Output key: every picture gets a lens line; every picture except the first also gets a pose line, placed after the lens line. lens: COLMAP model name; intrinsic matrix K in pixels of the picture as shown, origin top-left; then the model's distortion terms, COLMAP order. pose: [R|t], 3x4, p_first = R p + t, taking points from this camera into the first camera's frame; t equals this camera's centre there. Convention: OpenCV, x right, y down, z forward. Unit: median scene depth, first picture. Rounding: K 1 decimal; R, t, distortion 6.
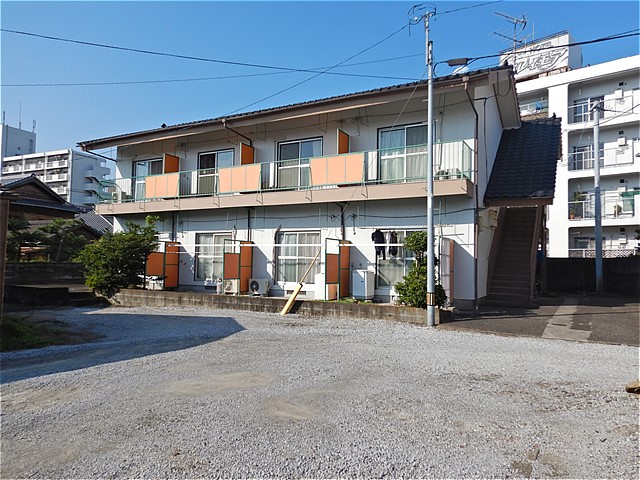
lens RADIAL K [[458.2, 0, 318.1], [0, 458.2, 240.2], [0, 0, 1]] dist [0.003897, 0.000166]
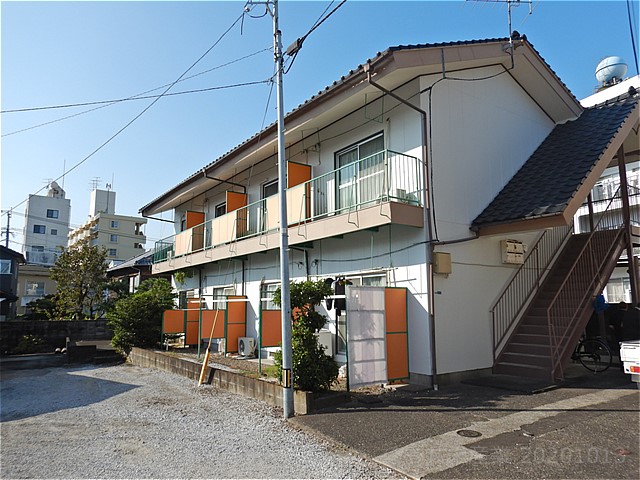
lens RADIAL K [[458.2, 0, 320.7], [0, 458.2, 239.4], [0, 0, 1]] dist [0.003897, 0.000166]
pose [[0.901545, -0.083343, -0.424583, 0.431519], [0.039053, 0.992942, -0.111985, -0.000355], [0.430920, 0.084378, 0.898437, 0.262753]]
